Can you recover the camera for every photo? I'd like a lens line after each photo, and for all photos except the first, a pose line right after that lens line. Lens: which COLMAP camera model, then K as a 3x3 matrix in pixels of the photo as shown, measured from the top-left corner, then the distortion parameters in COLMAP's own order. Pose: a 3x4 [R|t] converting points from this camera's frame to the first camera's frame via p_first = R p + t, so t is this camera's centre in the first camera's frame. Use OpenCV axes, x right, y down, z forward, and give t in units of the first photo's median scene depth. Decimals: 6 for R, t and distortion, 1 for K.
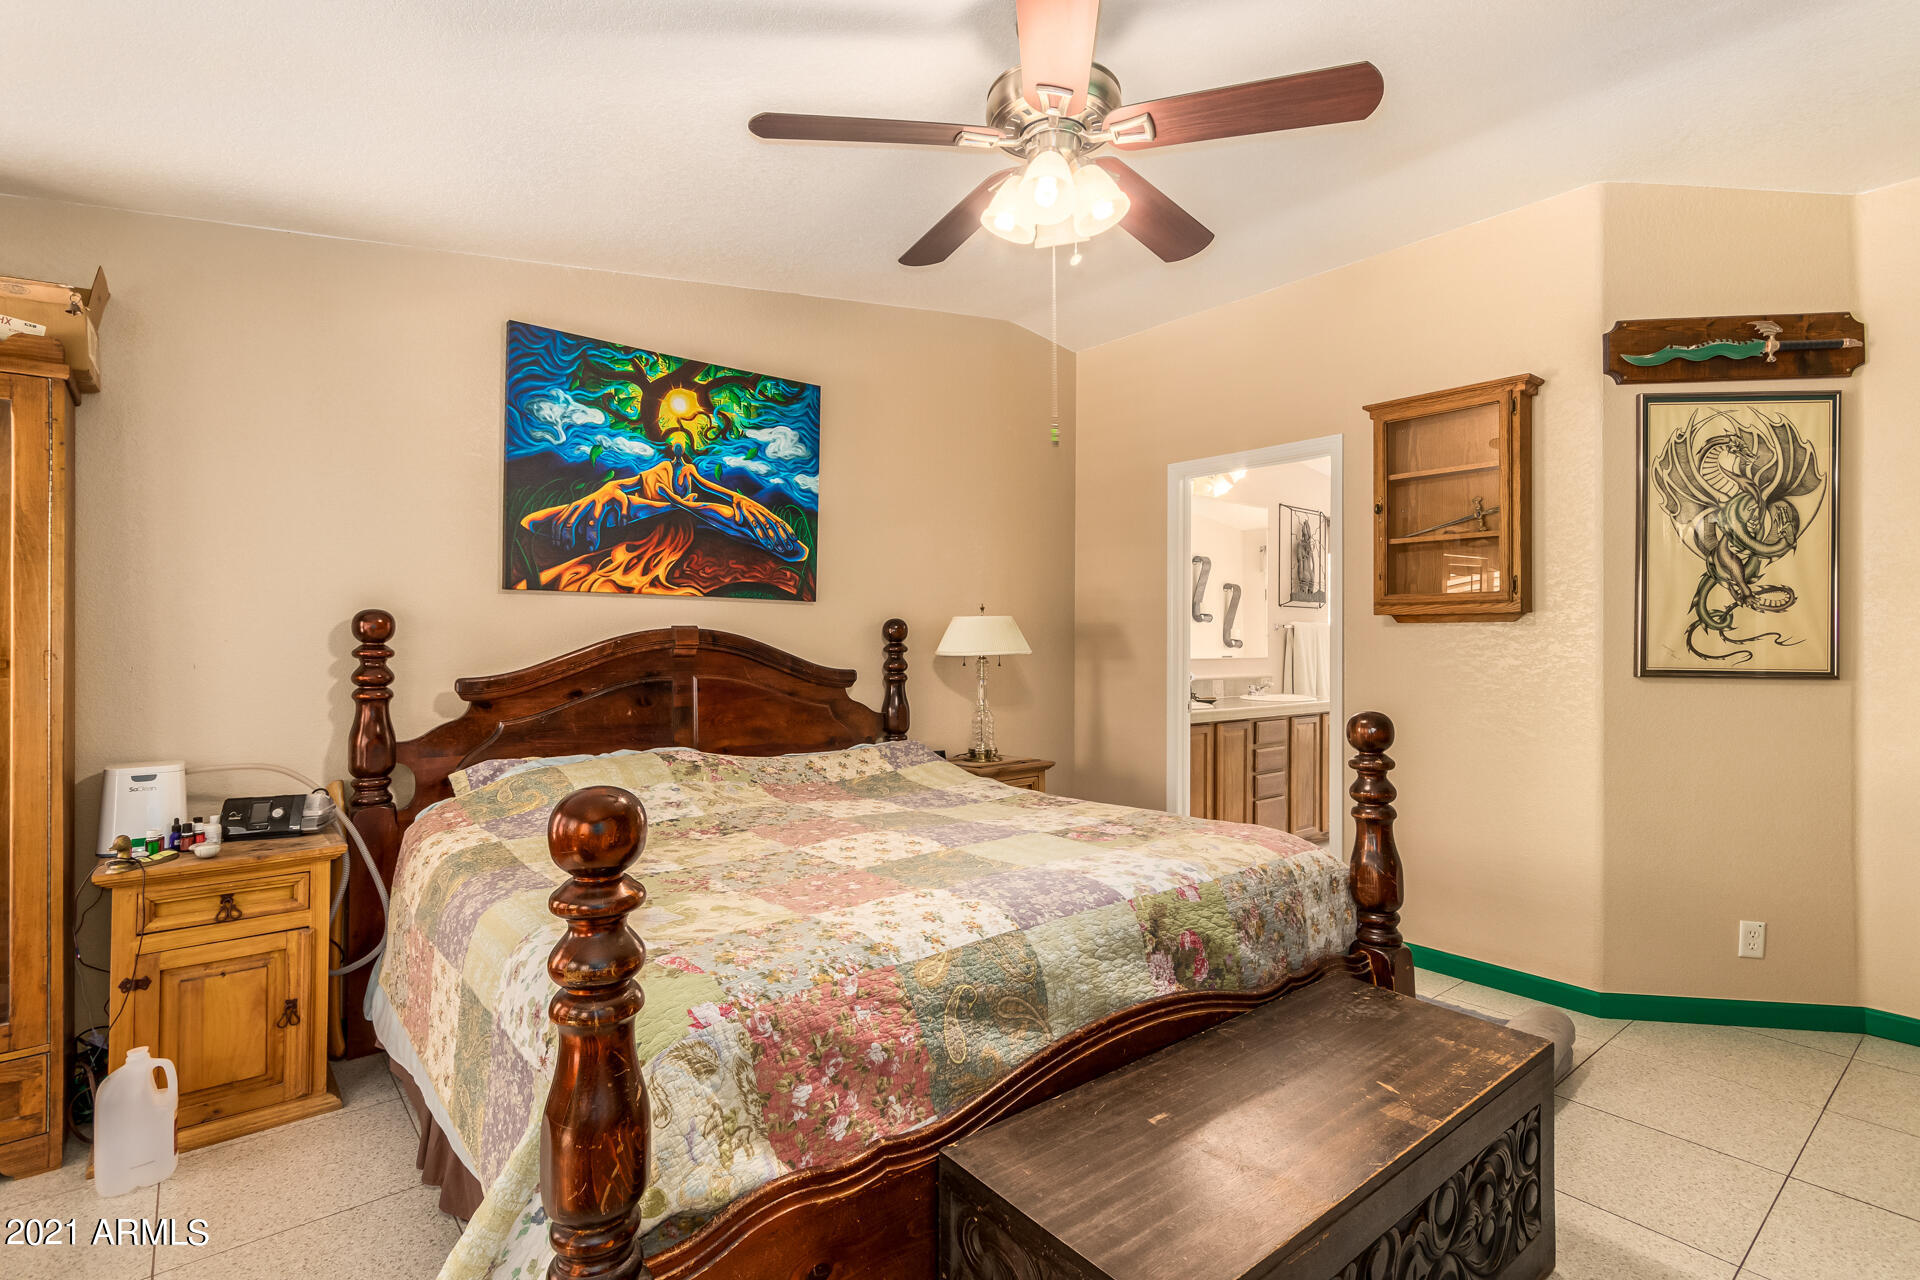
lens RADIAL K [[920.4, 0, 956.1], [0, 920.4, 635.1], [0, 0, 1]] dist [0.000956, 0.000400]
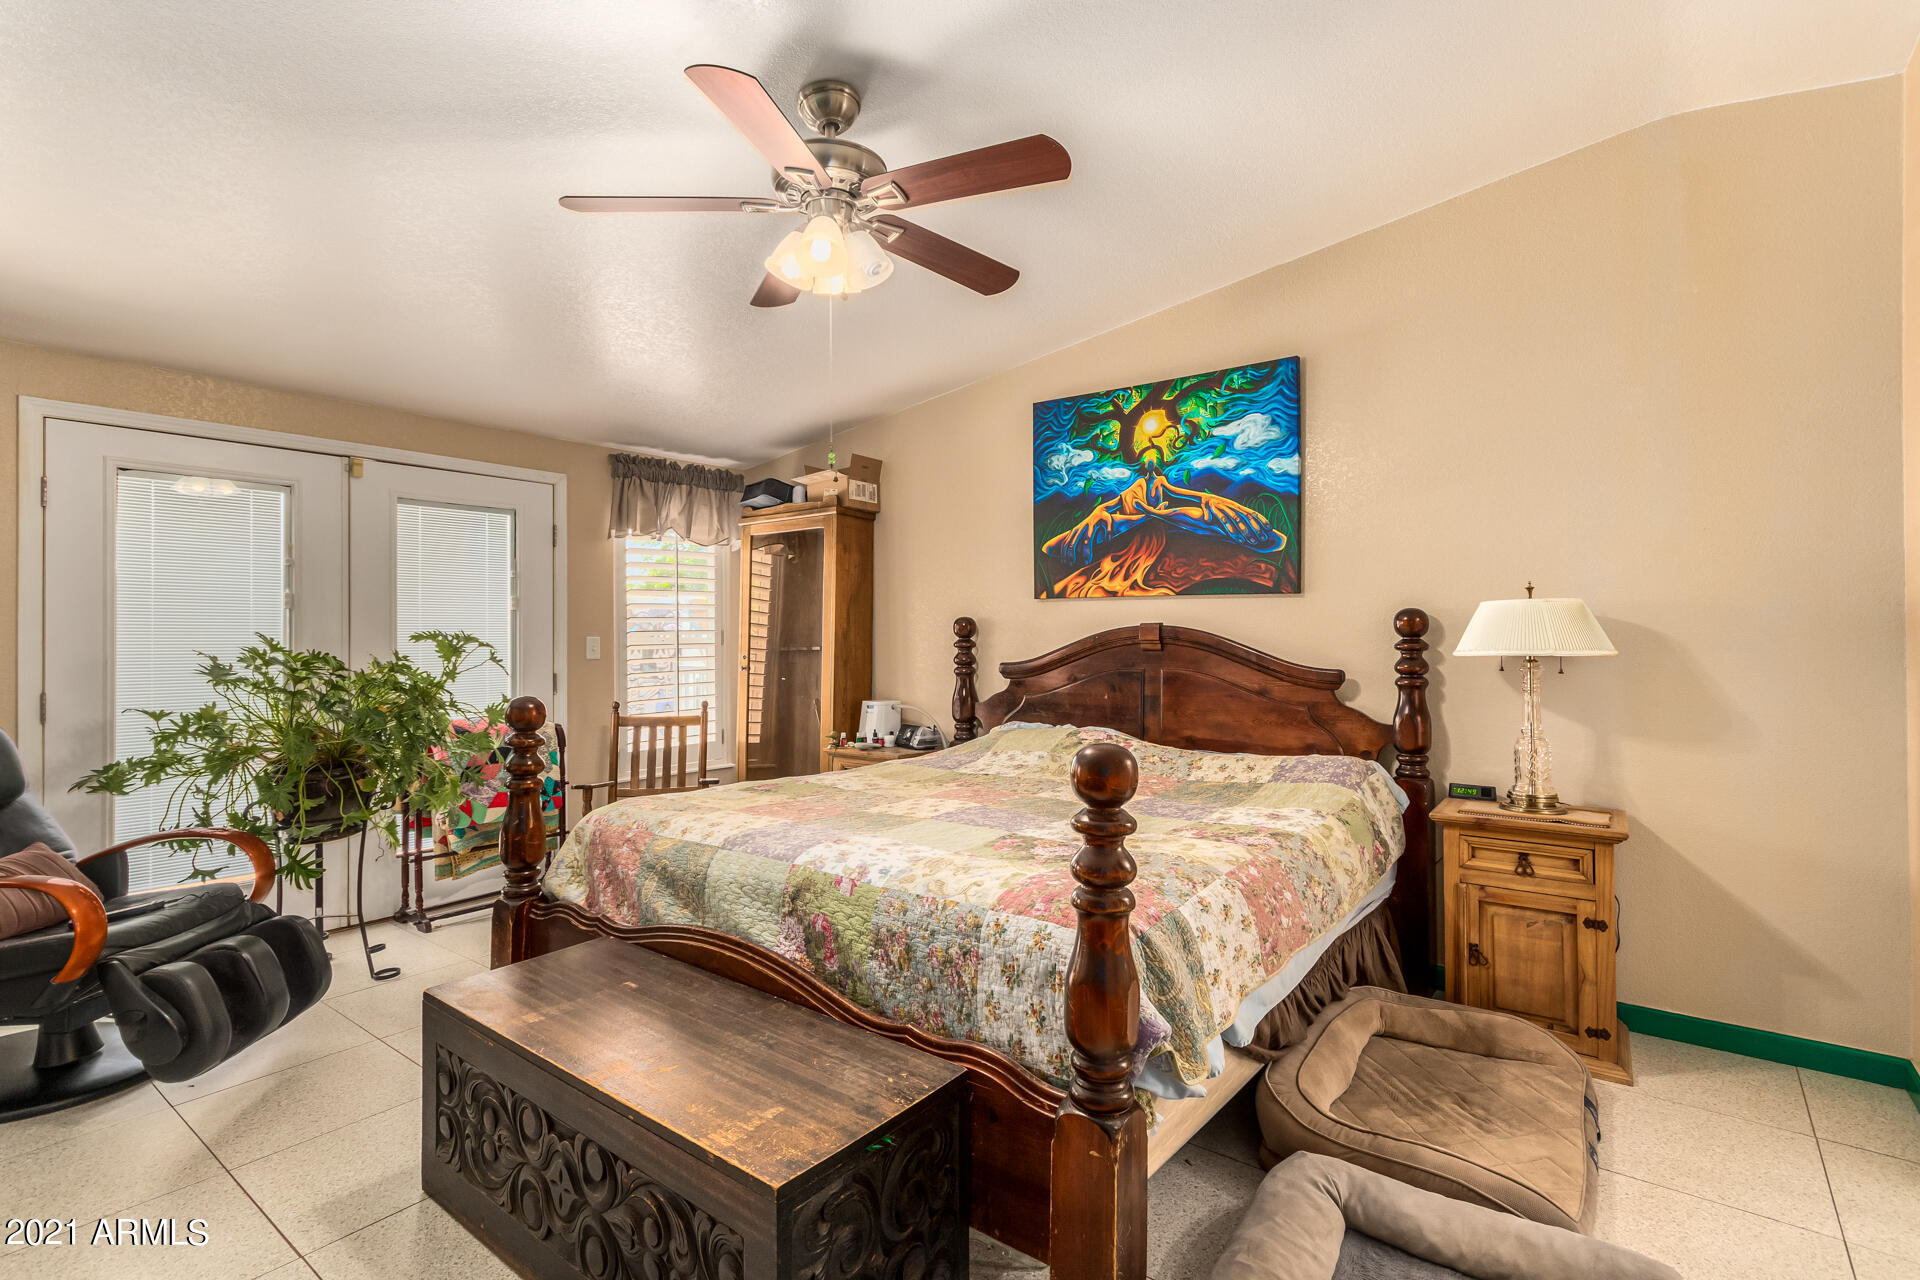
lens RADIAL K [[920.4, 0, 956.1], [0, 920.4, 635.1], [0, 0, 1]] dist [0.000956, 0.000400]
pose [[0.212578, -0.002740, -0.977140, 0.758529], [0.005629, 0.999983, -0.001579, 0.005074], [0.977128, -0.005164, 0.212590, 0.542552]]
